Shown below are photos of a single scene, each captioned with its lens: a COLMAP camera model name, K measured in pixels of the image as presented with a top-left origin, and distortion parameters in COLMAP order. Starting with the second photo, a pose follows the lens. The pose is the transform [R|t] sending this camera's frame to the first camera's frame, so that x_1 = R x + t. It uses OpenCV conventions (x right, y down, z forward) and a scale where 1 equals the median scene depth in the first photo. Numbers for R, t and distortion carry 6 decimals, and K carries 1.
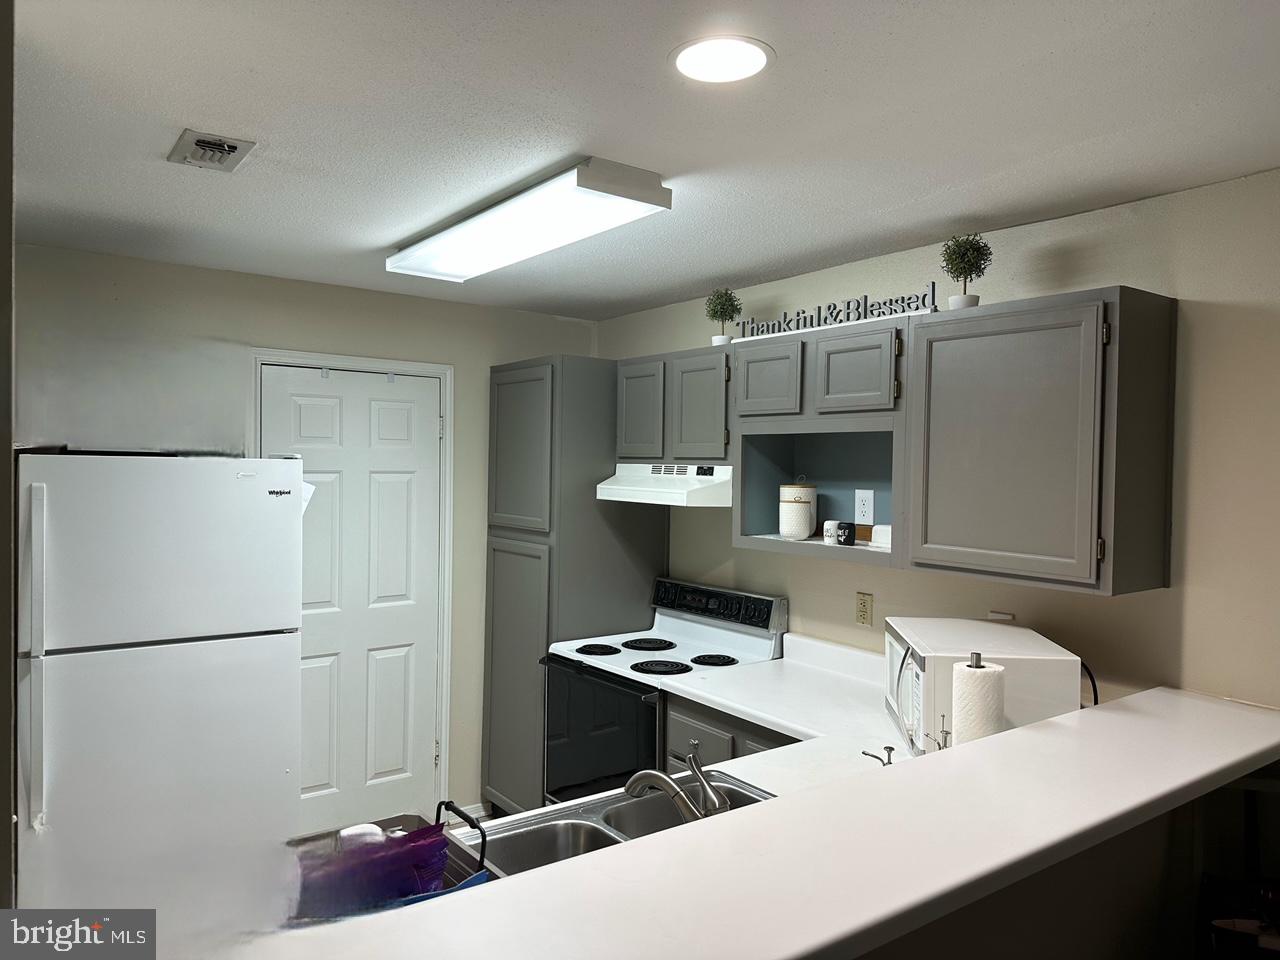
lens RADIAL K [[875.2, 0, 631.1], [0, 875.2, 477.1], [0, 0, 1]] dist [0.009117, -0.000290]
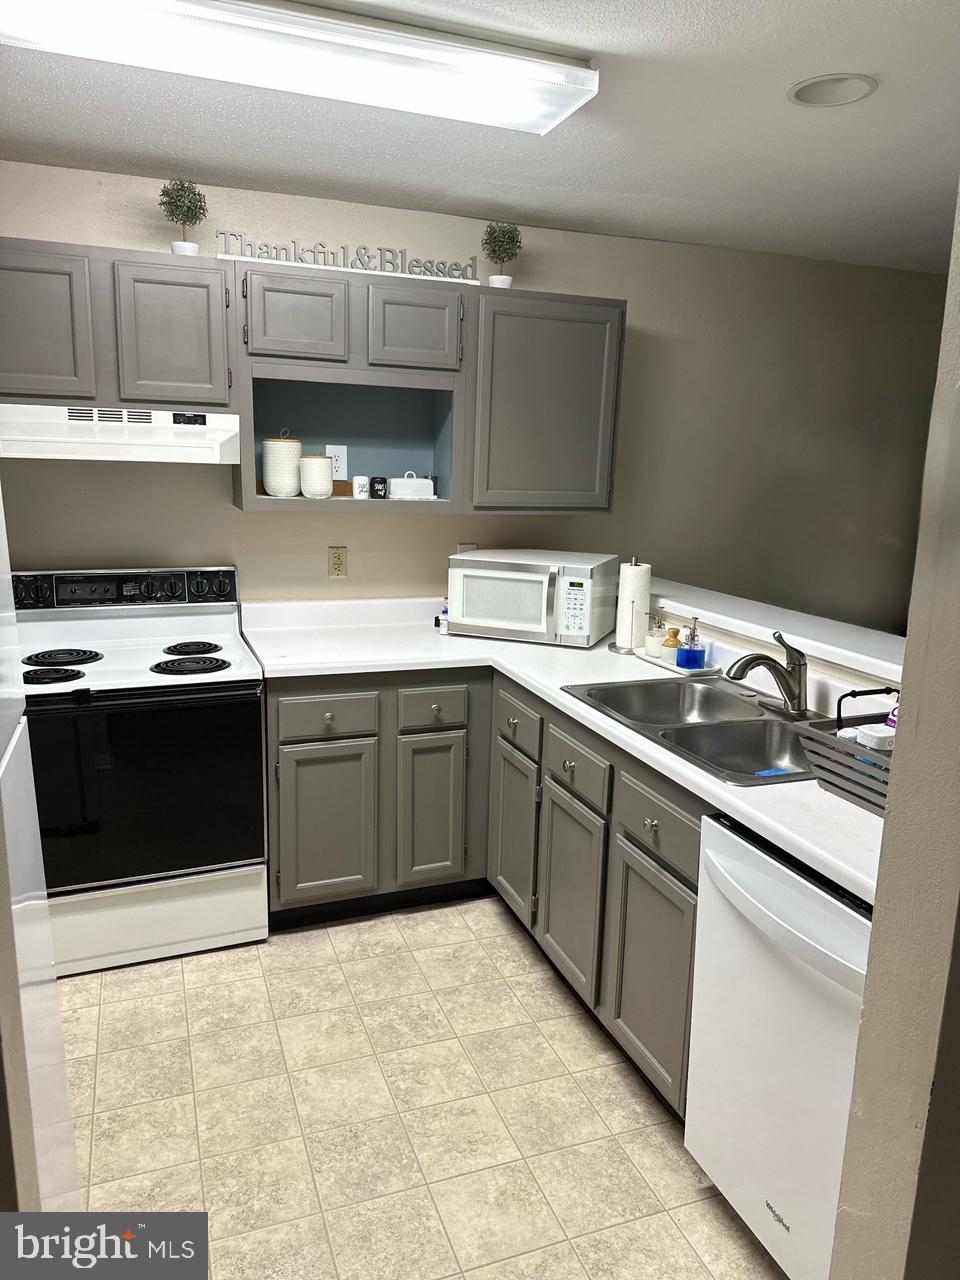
lens RADIAL K [[875.2, 0, 471.3], [0, 875.2, 637.6], [0, 0, 1]] dist [0.009117, -0.000290]
pose [[0.267492, -0.193854, 0.943858, -0.661968], [-0.002993, 0.979381, 0.201998, 0.026859], [-0.963555, -0.056858, 0.261397, 0.543487]]
